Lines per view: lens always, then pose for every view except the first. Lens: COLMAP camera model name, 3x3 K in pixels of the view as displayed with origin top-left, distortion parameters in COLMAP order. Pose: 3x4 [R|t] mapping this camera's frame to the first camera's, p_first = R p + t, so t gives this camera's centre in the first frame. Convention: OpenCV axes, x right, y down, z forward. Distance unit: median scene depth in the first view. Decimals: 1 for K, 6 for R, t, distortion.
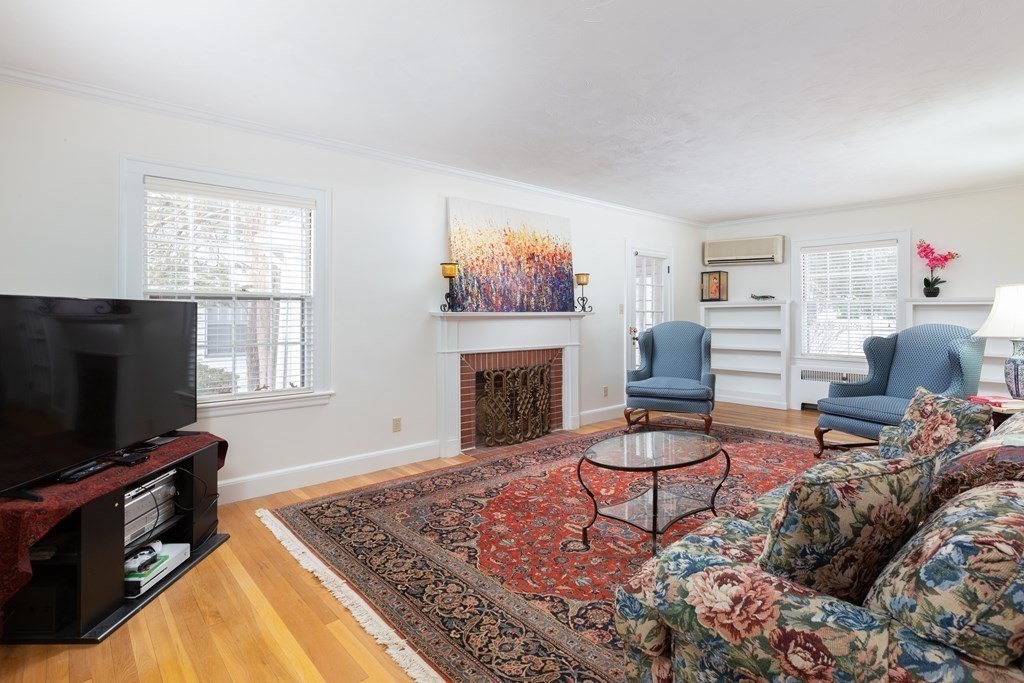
lens RADIAL K [[510.7, 0, 557.8], [0, 510.7, 312.9], [0, 0, 1]] dist [-0.004644, -0.002274]
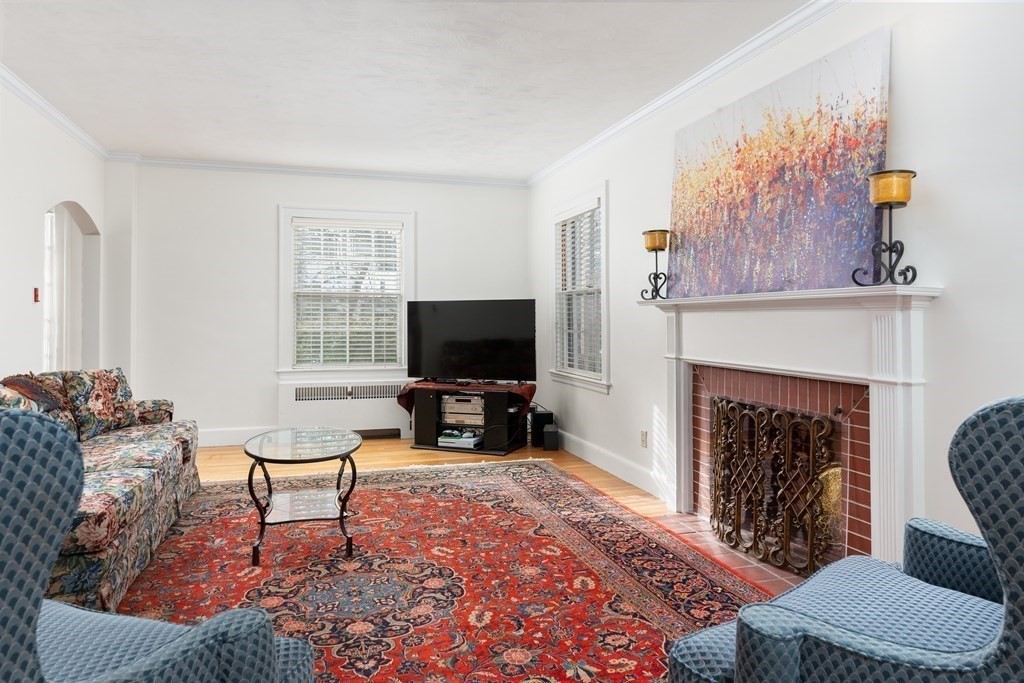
lens RADIAL K [[694.5, 0, 460.0], [0, 694.5, 310.9], [0, 0, 1]] dist [-0.010116, -0.001884]
pose [[-0.528671, -0.005961, -0.848806, 0.672177], [0.006655, 0.999915, -0.011167, 0.020382], [0.848801, -0.011552, -0.528587, 1.142543]]
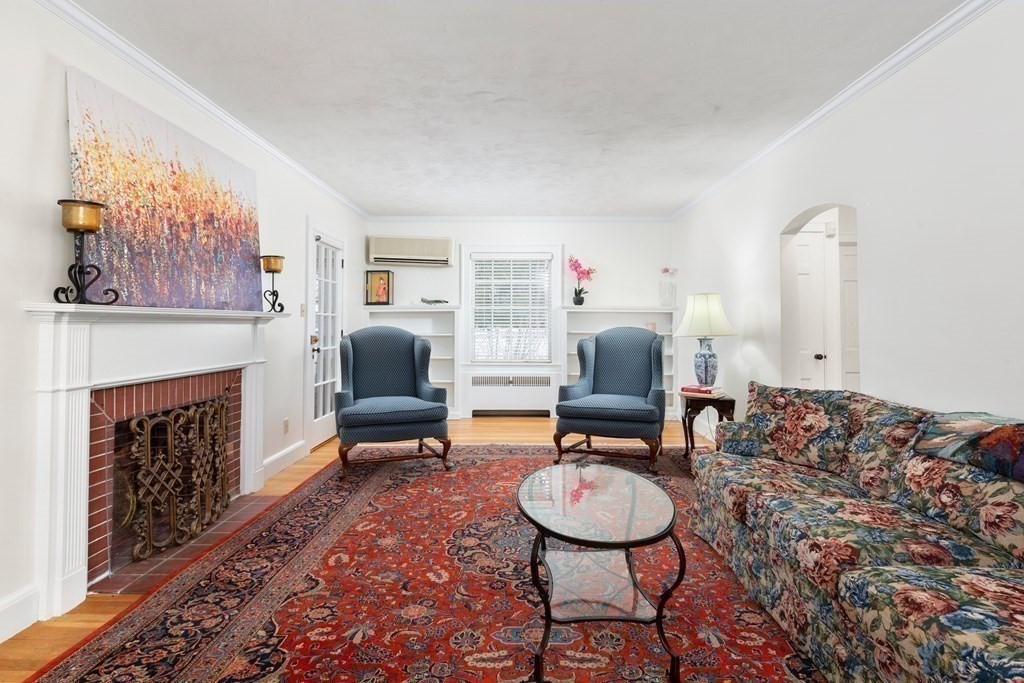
lens RADIAL K [[515.3, 0, 515.4], [0, 515.3, 308.5], [0, 0, 1]] dist [-0.002309, -0.000263]
pose [[0.705578, 0.022435, 0.708278, -0.237491], [-0.002061, 0.999559, -0.029608, 0.014261], [-0.708630, 0.019431, 0.705313, 0.331532]]
